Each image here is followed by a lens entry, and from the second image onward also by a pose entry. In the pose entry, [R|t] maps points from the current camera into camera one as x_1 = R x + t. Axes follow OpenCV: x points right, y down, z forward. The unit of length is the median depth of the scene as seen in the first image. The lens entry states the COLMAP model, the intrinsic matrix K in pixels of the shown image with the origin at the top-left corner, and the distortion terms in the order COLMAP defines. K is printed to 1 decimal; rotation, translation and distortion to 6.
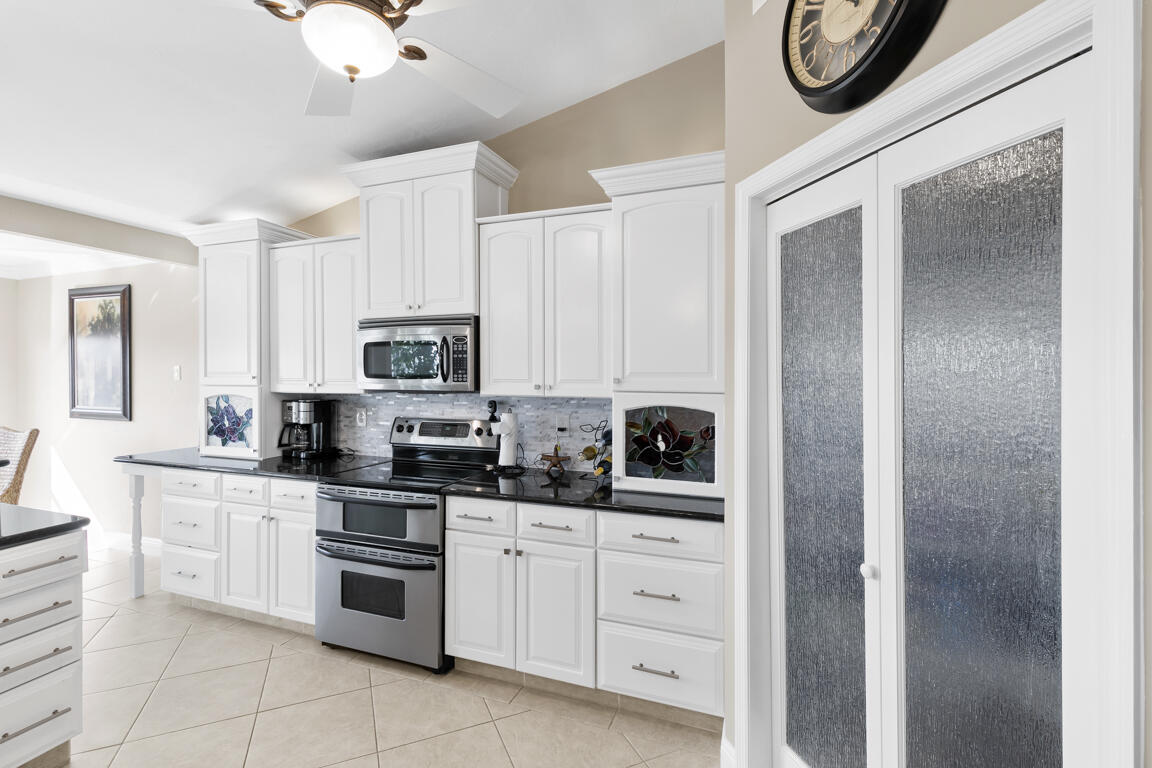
lens RADIAL K [[520.2, 0, 570.2], [0, 520.2, 370.6], [0, 0, 1]] dist [0.005993, -0.002604]
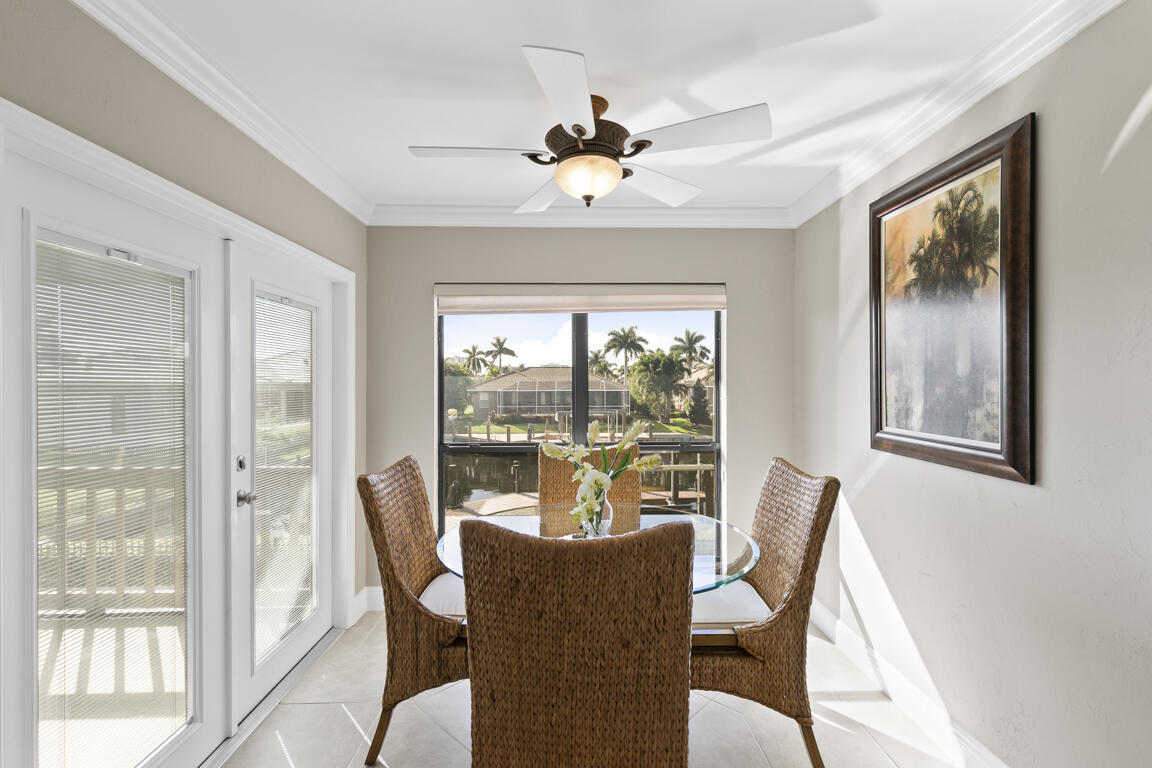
lens RADIAL K [[520.2, 0, 566.8], [0, 520.2, 380.4], [0, 0, 1]] dist [0.005993, -0.002604]
pose [[0.360745, -0.004002, -0.932656, -0.958122], [0.002981, 0.999991, -0.003138, 0.036486], [0.932660, -0.001648, 0.360754, 0.865776]]
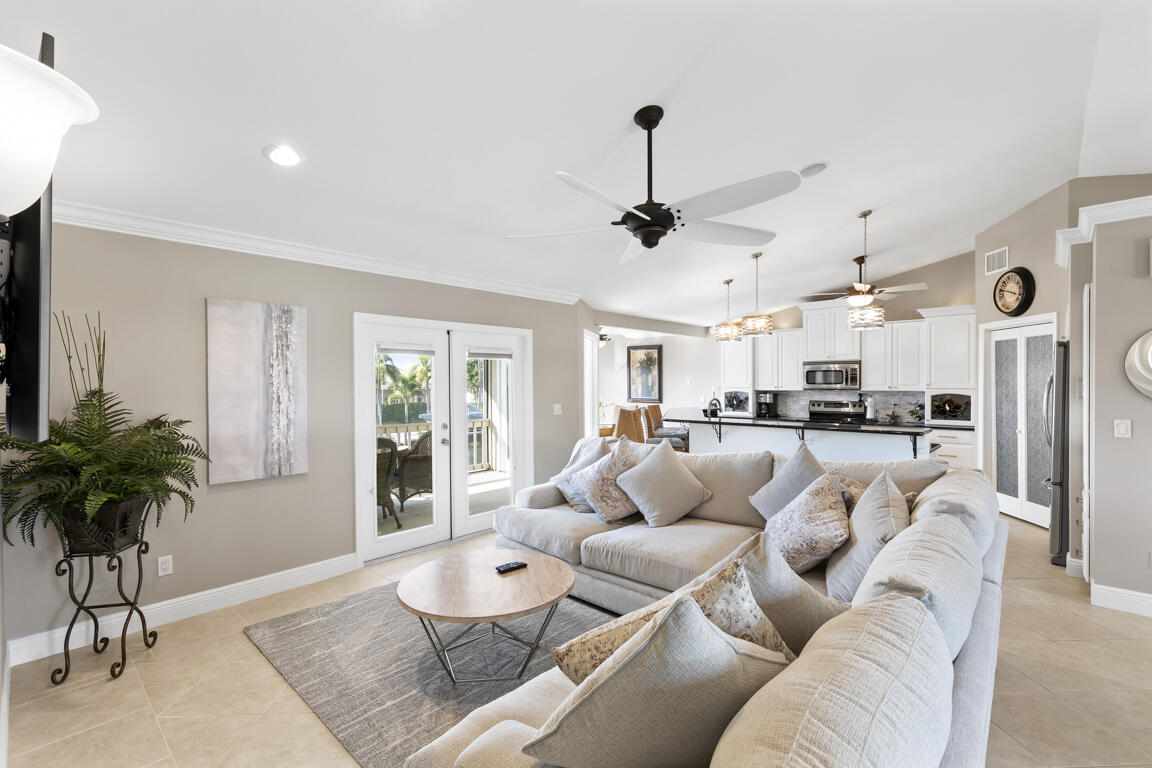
lens RADIAL K [[520.2, 0, 565.8], [0, 520.2, 387.9], [0, 0, 1]] dist [0.005993, -0.002604]
pose [[0.925717, 0.000583, -0.378217, -0.565984], [0.004462, 0.999912, 0.012461, -0.004997], [0.378191, -0.013222, 0.925633, -2.018072]]
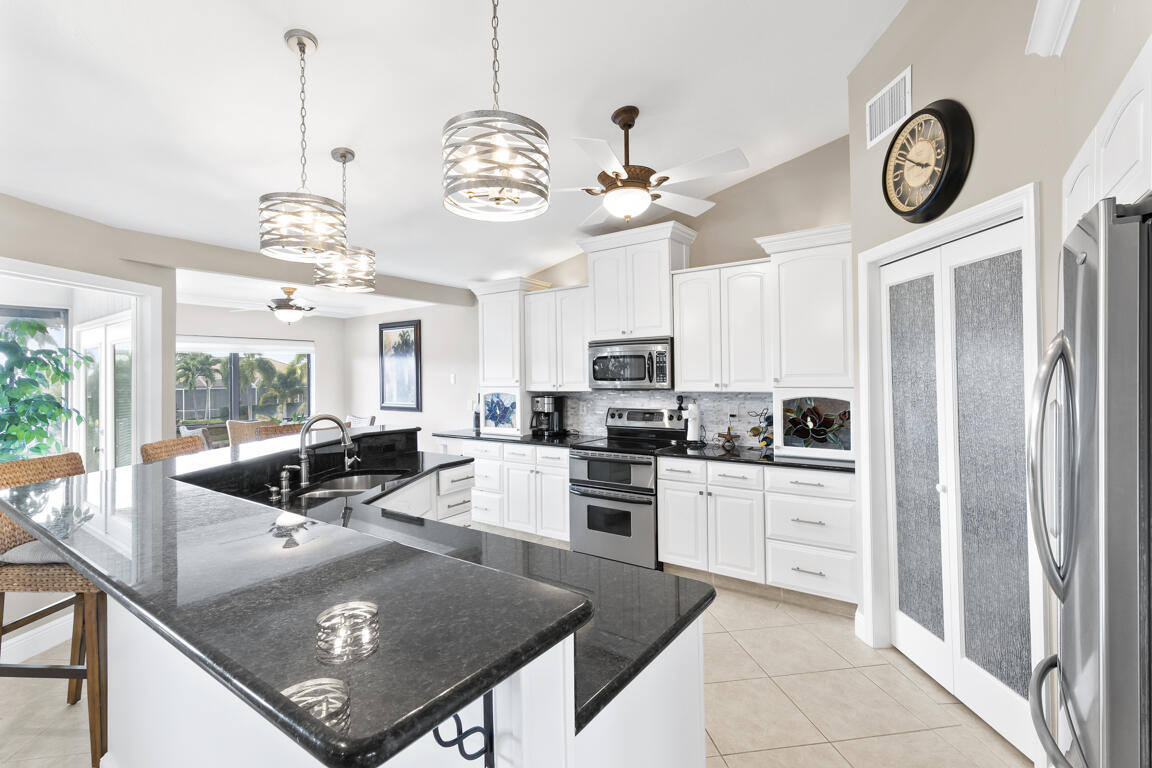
lens RADIAL K [[520.2, 0, 571.4], [0, 520.2, 373.9], [0, 0, 1]] dist [0.005993, -0.002604]
pose [[0.966476, -0.015051, -0.256317, -0.080058], [0.015033, 0.999885, -0.002031, -0.002907], [0.256318, -0.001890, 0.966591, -0.492263]]
